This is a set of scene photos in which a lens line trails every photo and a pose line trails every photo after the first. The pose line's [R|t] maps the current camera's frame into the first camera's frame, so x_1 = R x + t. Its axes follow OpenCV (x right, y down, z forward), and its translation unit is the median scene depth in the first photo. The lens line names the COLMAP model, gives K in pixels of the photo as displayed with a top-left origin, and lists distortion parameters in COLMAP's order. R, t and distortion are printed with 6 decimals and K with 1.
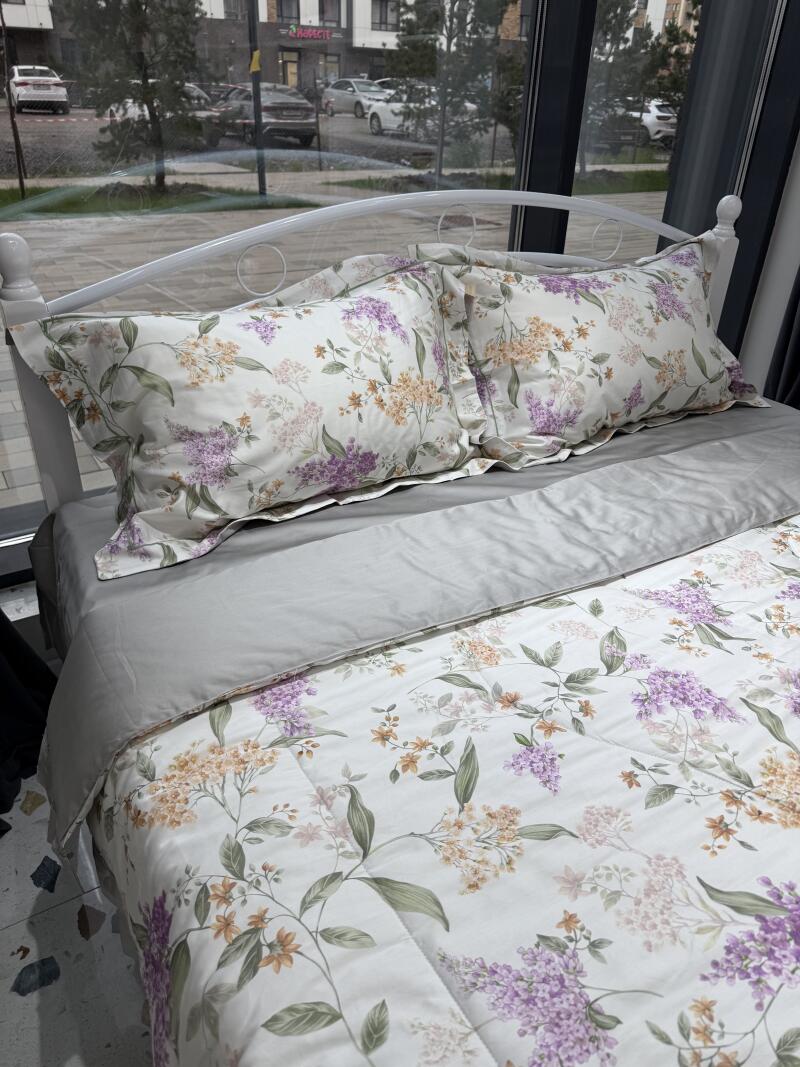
lens RADIAL K [[762.1, 0, 397.9], [0, 762.1, 530.8], [0, 0, 1]] dist [-0.001178, -0.006355]
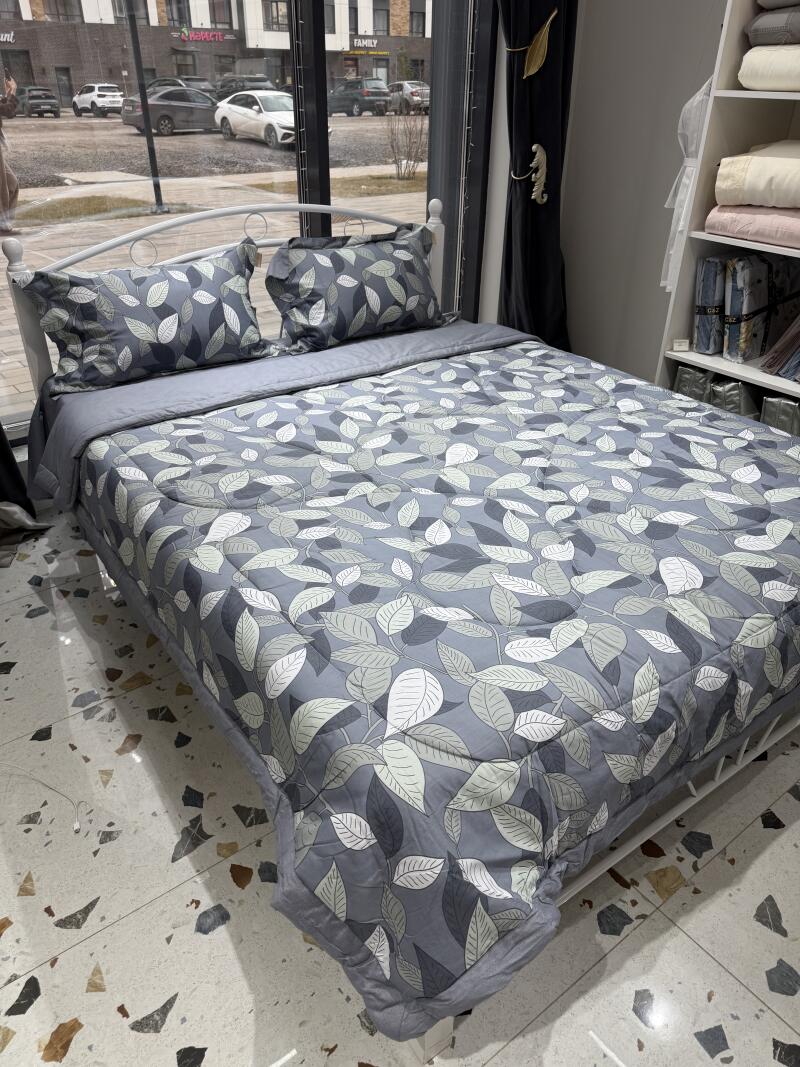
lens RADIAL K [[762.1, 0, 397.9], [0, 762.1, 530.8], [0, 0, 1]] dist [-0.001178, -0.006355]
pose [[0.993800, -0.073156, 0.083724, 0.030425], [0.072579, 0.997313, 0.009923, 0.040049], [-0.084225, -0.003785, 0.996440, -0.103826]]
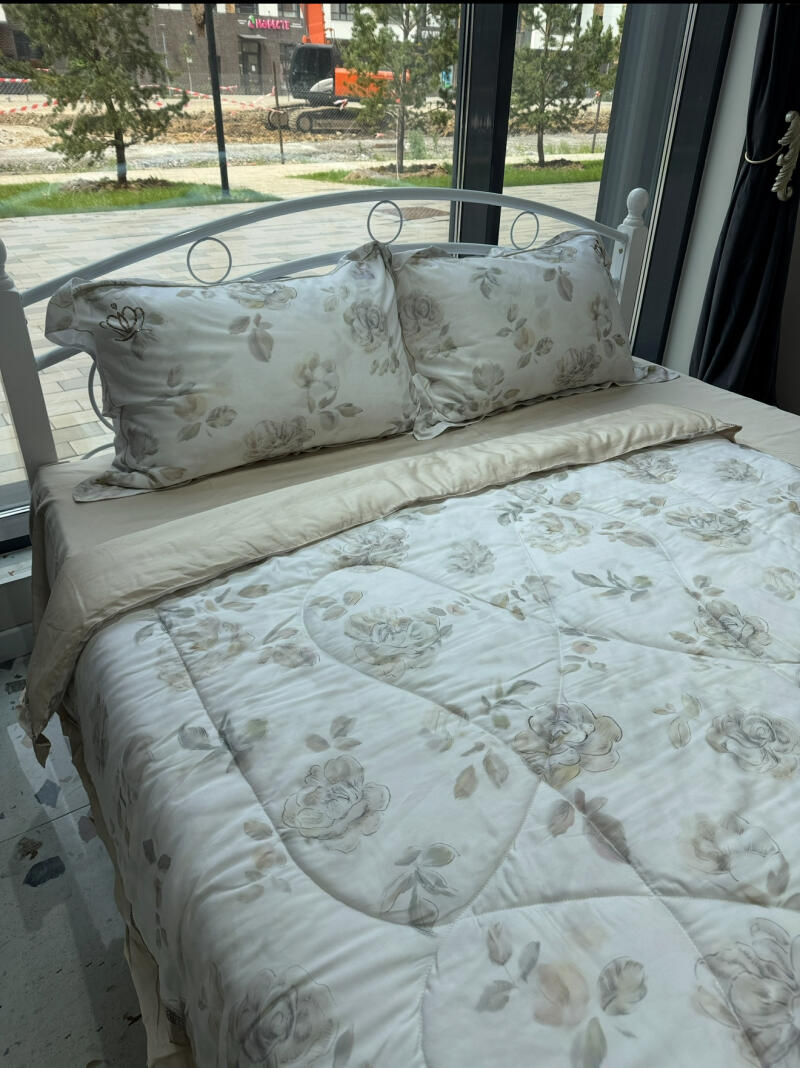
lens RADIAL K [[766.9, 0, 400.0], [0, 766.9, 534.0], [0, 0, 1]] dist [-0.008719, -0.004177]
pose [[0.998995, -0.027624, 0.035292, 0.004758], [0.027191, 0.999550, 0.012682, 0.006784], [-0.035627, -0.011709, 0.999297, -0.020372]]
